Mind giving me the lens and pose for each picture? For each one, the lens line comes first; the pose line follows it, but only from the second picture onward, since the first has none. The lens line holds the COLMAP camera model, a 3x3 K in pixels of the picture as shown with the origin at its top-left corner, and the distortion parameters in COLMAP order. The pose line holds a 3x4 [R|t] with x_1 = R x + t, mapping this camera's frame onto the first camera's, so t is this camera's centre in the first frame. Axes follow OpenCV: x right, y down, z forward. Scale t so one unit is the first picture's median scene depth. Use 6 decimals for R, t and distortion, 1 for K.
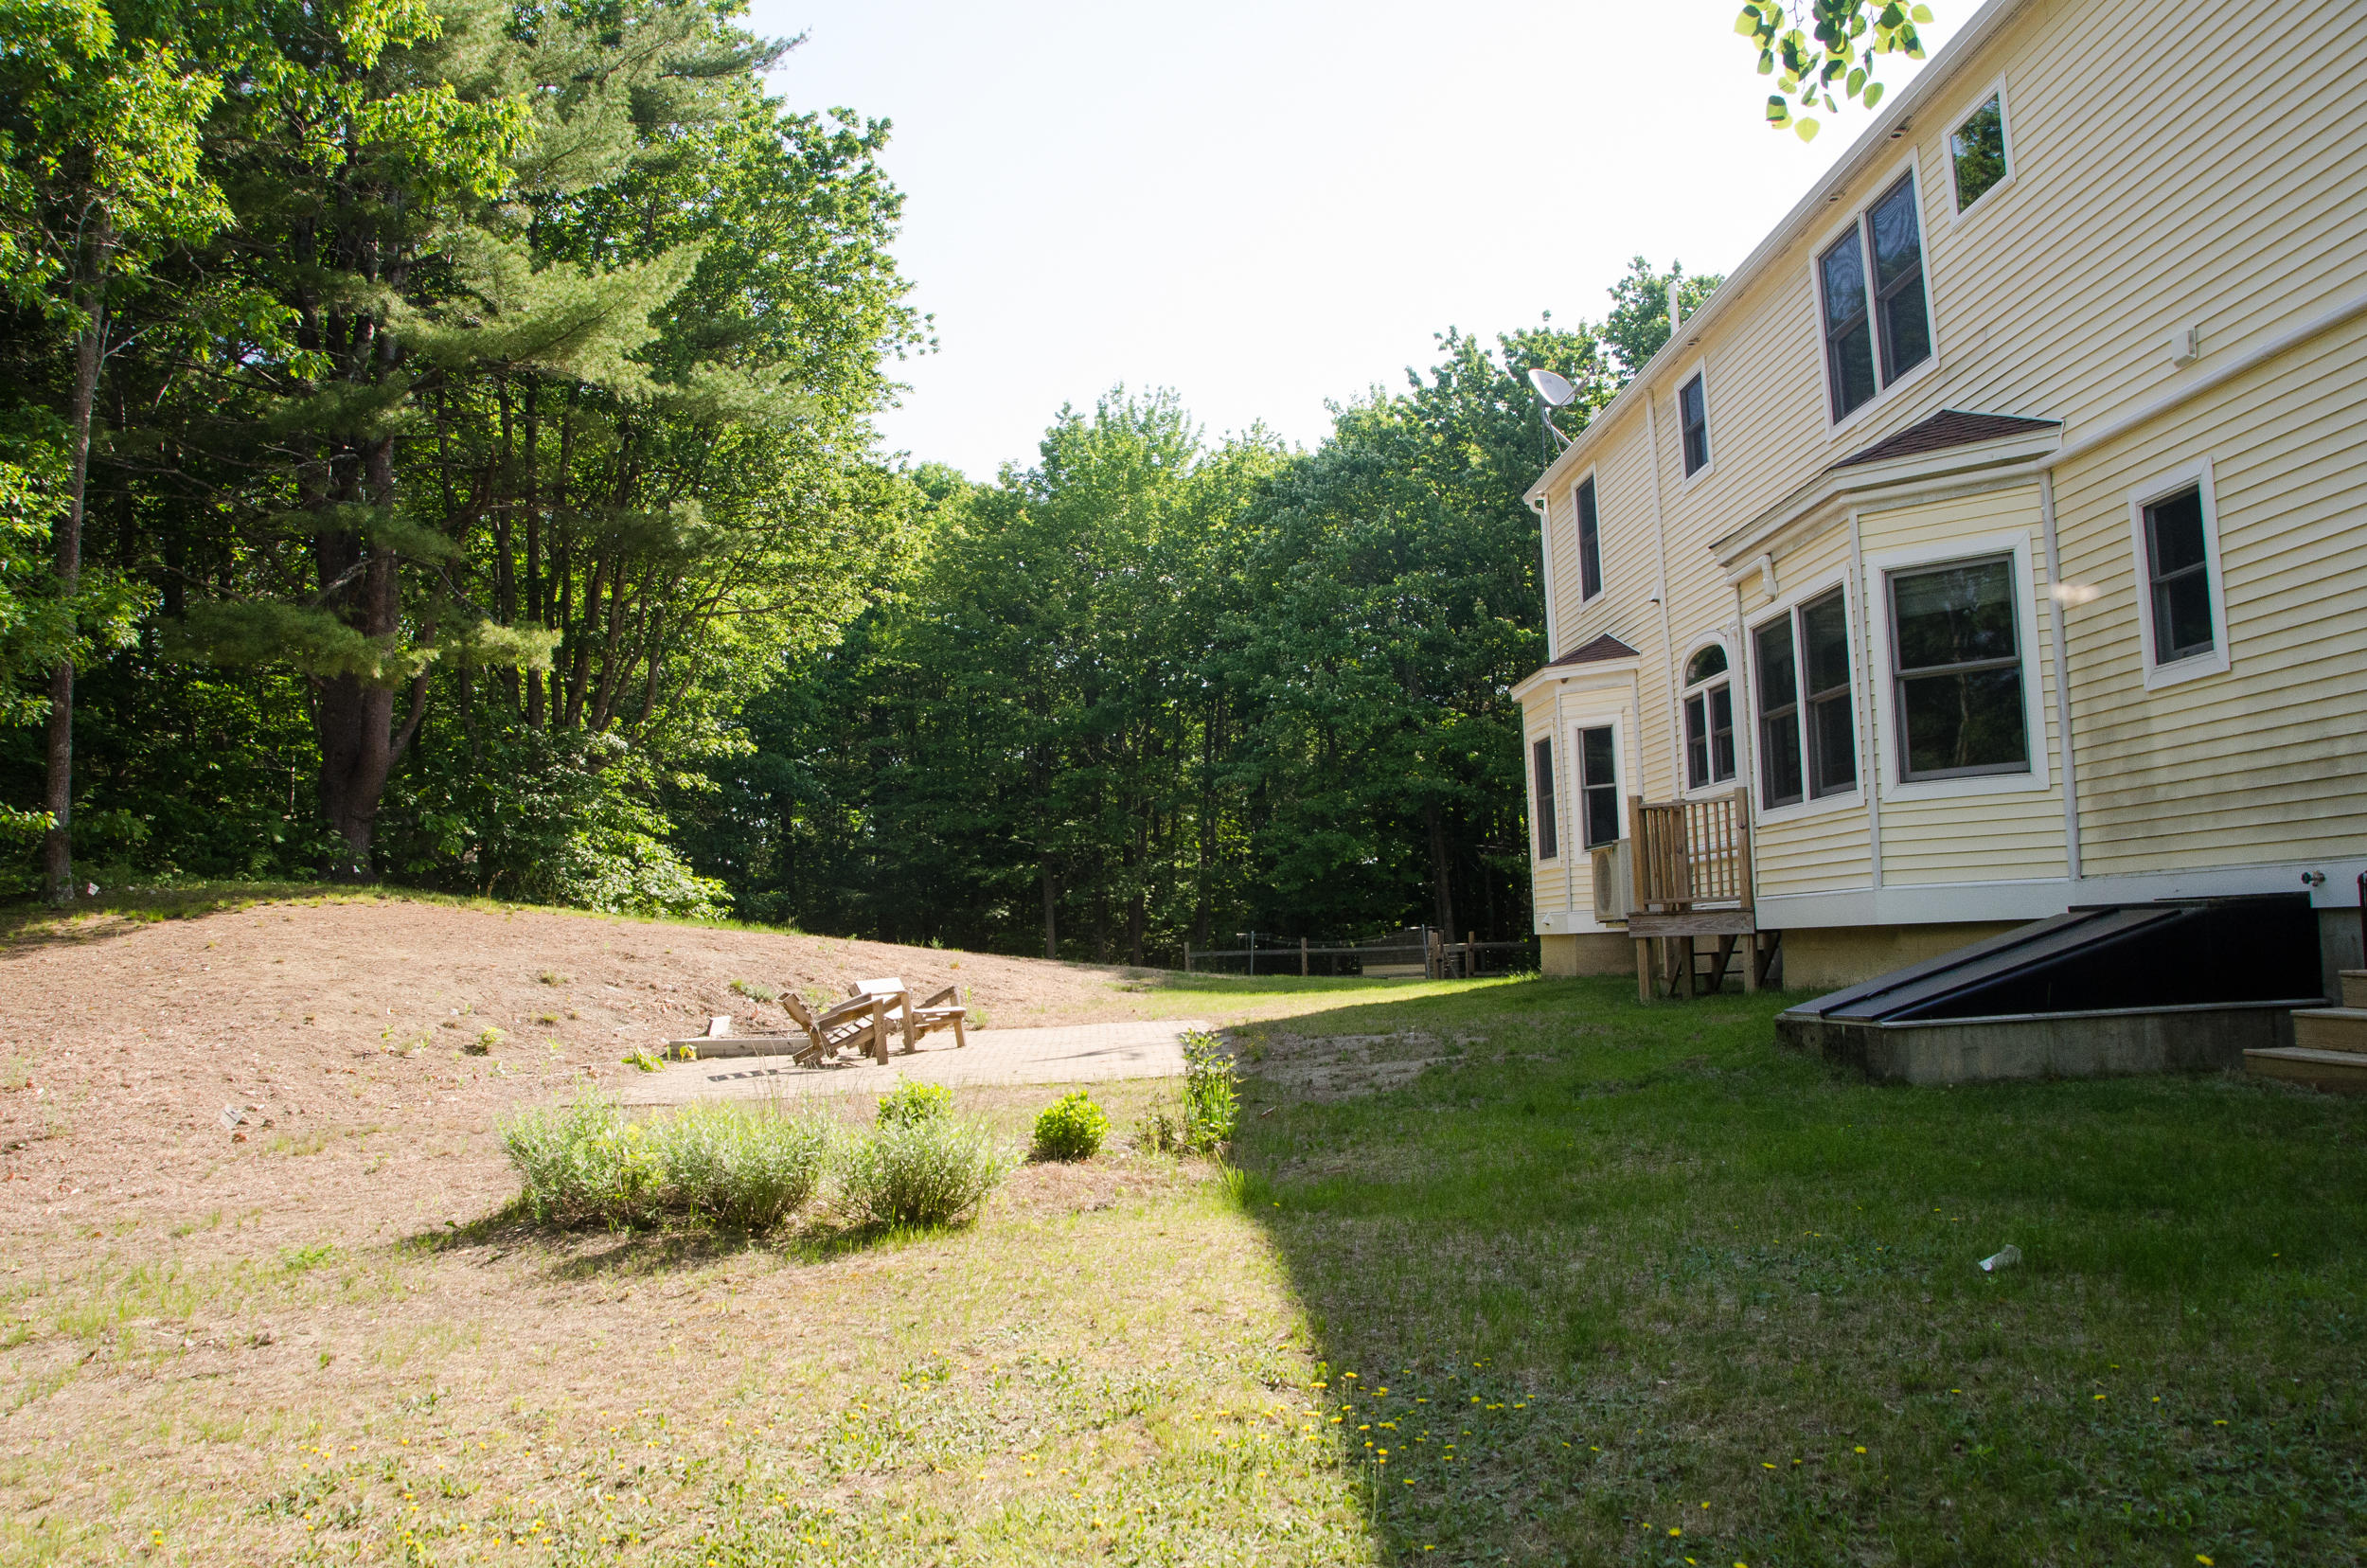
lens RADIAL K [[1823.4, 0, 1170.1], [0, 1823.4, 840.8], [0, 0, 1]] dist [-0.170459, 0.122211]
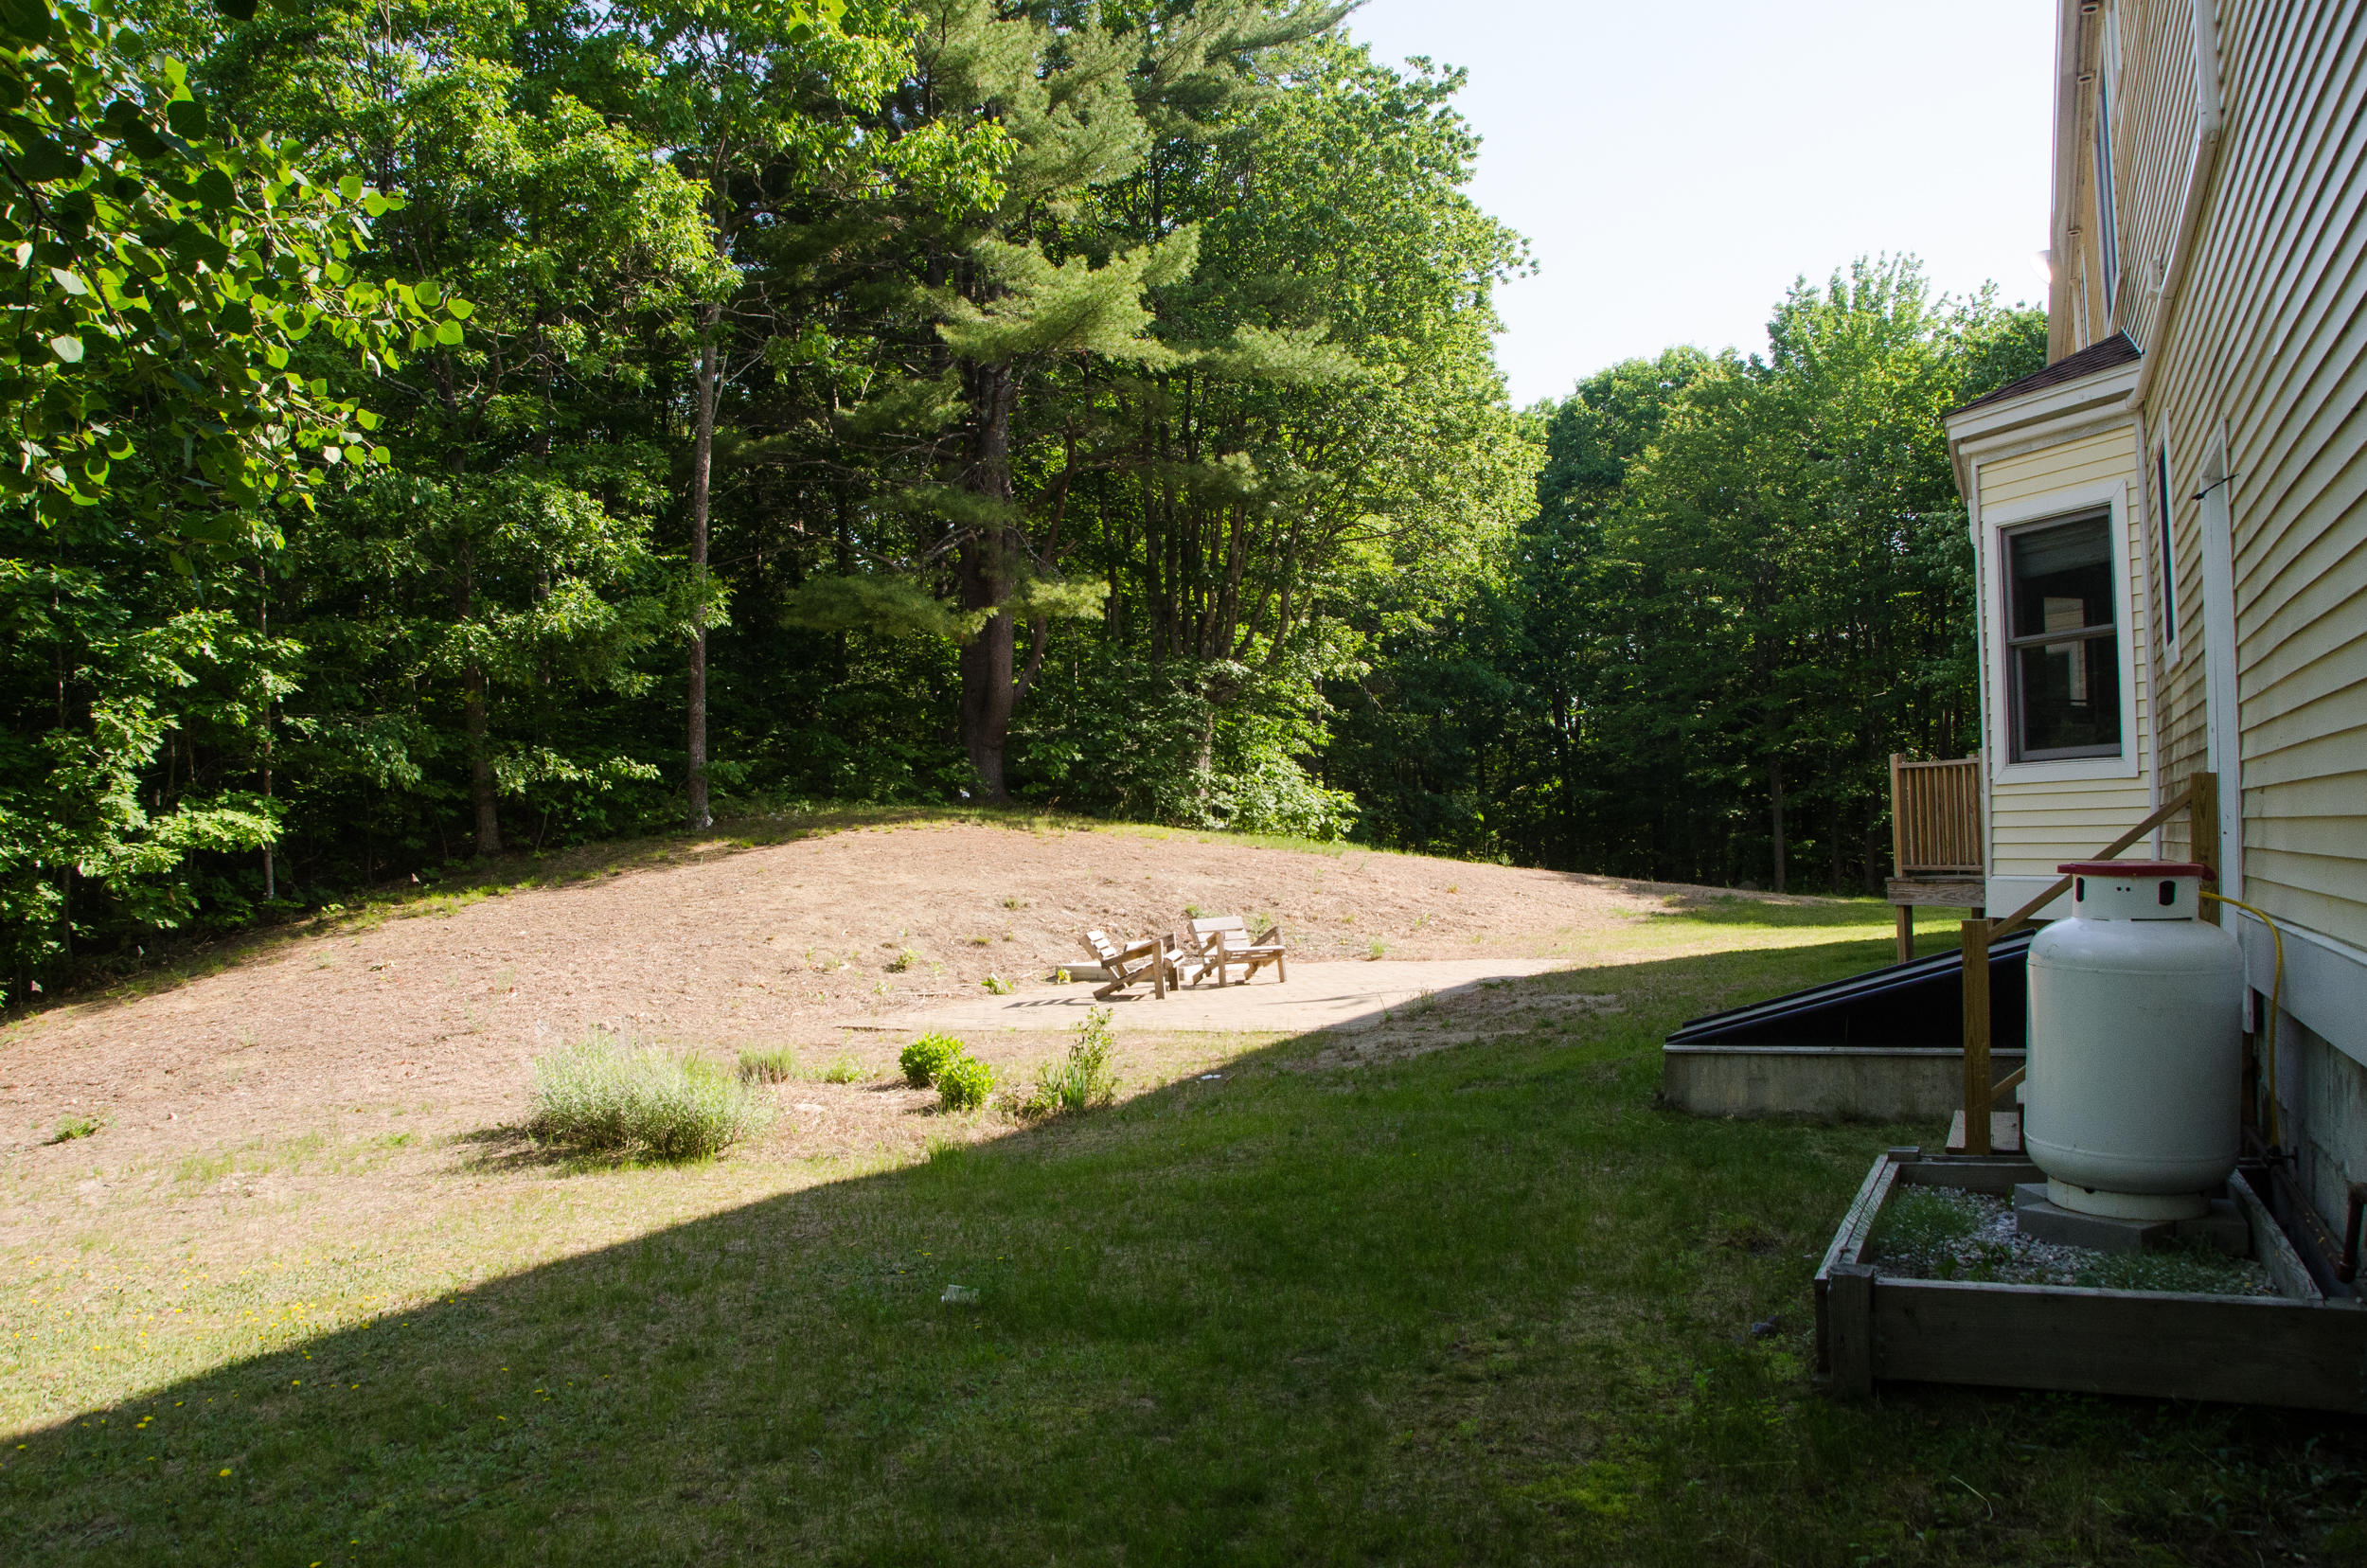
lens RADIAL K [[1823.4, 0, 1170.1], [0, 1823.4, 840.8], [0, 0, 1]] dist [-0.170459, 0.122211]
pose [[0.886502, 0.015443, -0.462467, 0.265585], [0.015541, 0.997885, 0.063112, -0.033488], [0.462464, -0.063136, 0.884387, 0.000807]]
